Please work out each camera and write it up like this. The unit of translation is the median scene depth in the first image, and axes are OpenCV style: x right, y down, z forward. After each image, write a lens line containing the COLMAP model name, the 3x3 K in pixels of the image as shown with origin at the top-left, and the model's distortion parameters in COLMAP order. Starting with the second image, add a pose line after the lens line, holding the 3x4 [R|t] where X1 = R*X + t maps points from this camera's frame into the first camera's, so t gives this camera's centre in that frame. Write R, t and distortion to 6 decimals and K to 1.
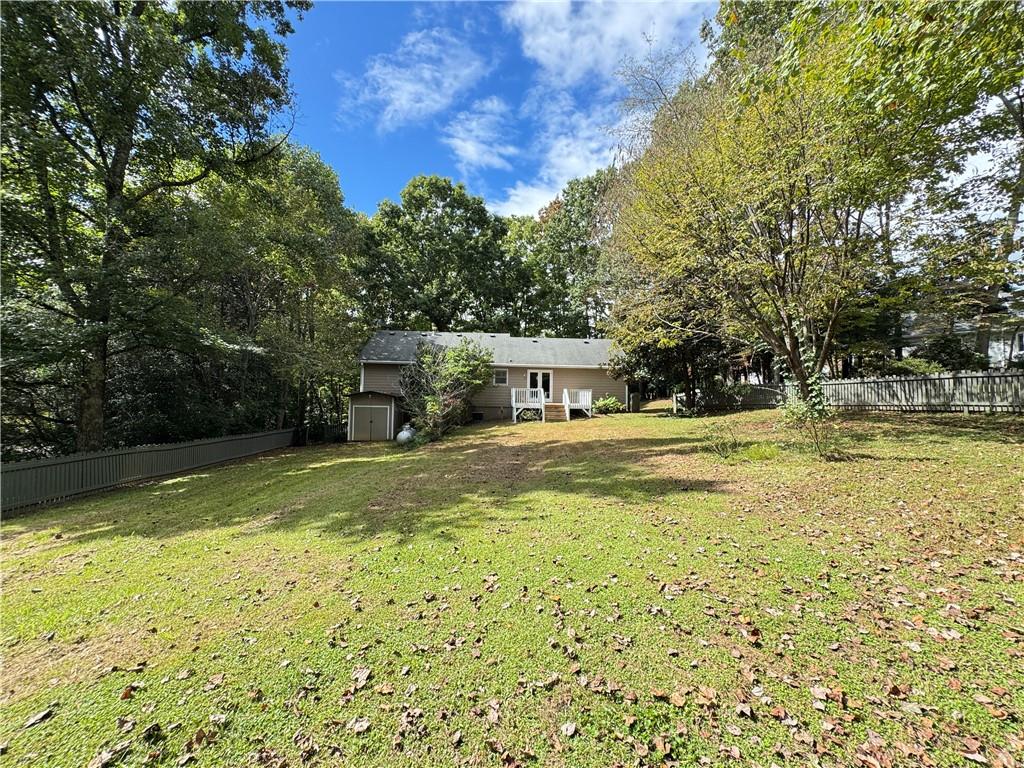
lens RADIAL K [[407.2, 0, 509.0], [0, 407.2, 384.0], [0, 0, 1]] dist [-0.002968, 0.000041]
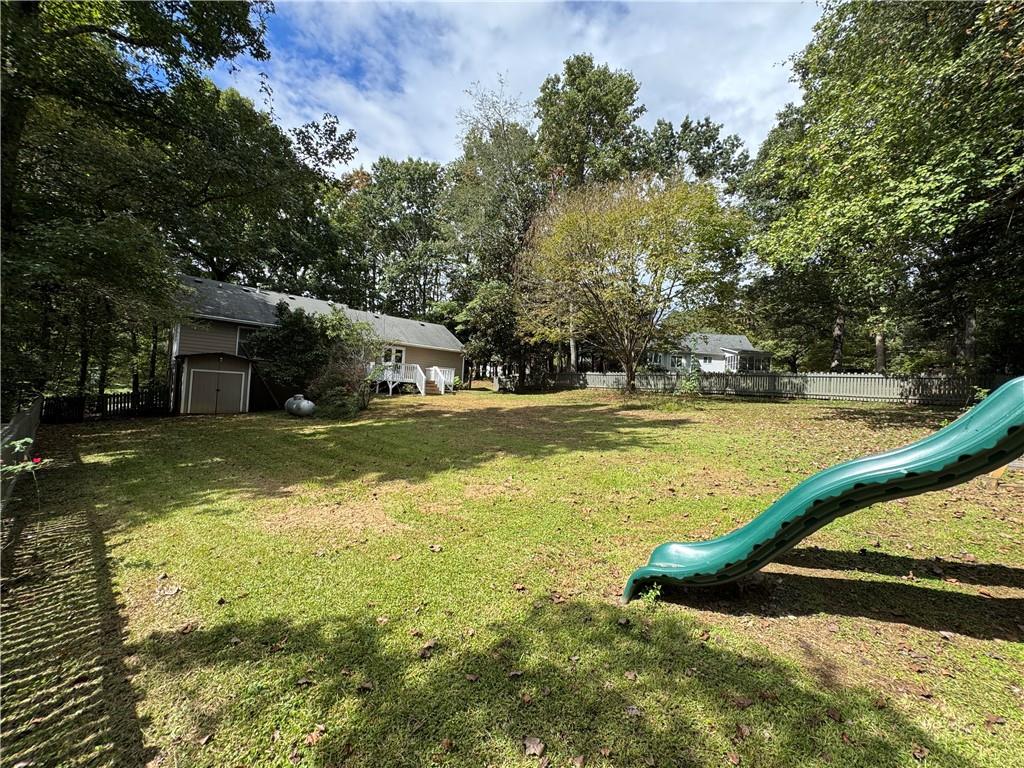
lens RADIAL K [[407.2, 0, 511.5], [0, 407.2, 382.7], [0, 0, 1]] dist [-0.002968, 0.000041]
pose [[0.761076, 0.044685, 0.647122, -0.369481], [-0.069238, 0.997521, 0.012550, 0.024607], [-0.644957, -0.054357, 0.762283, 0.012724]]
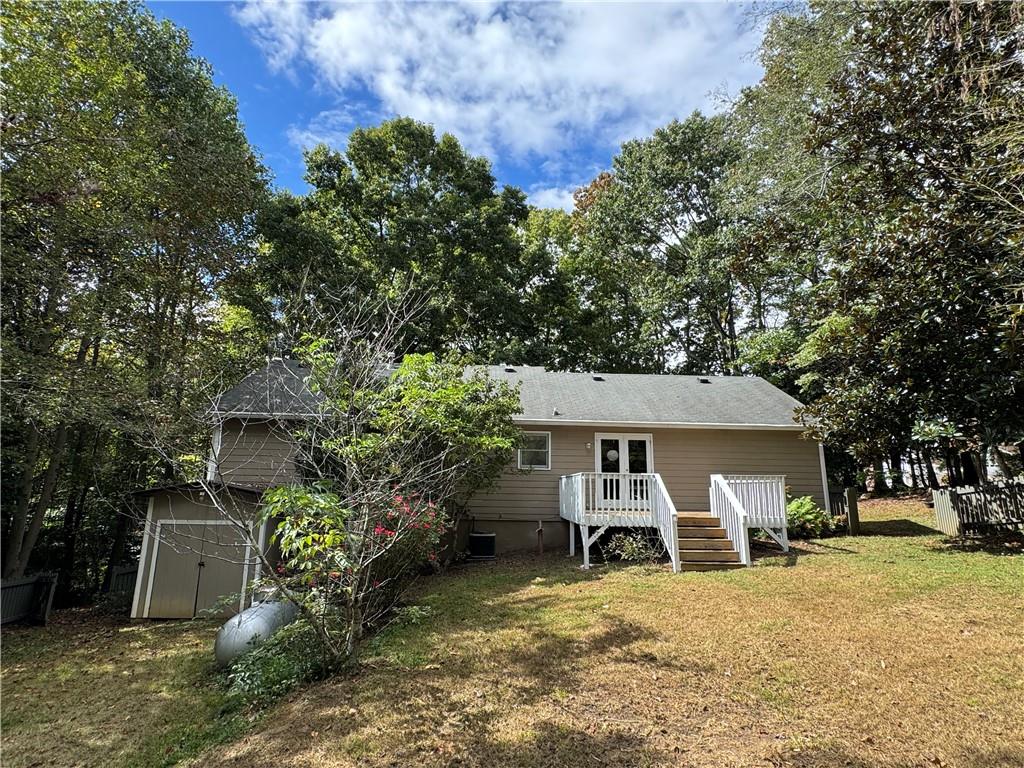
lens RADIAL K [[526.6, 0, 509.1], [0, 526.6, 388.1], [0, 0, 1]] dist [-0.003844, -0.000523]
pose [[0.999994, -0.000969, 0.003287, -0.049741], [0.001532, 0.984397, -0.175957, 0.017011], [-0.003065, 0.175961, 0.984392, 0.440646]]
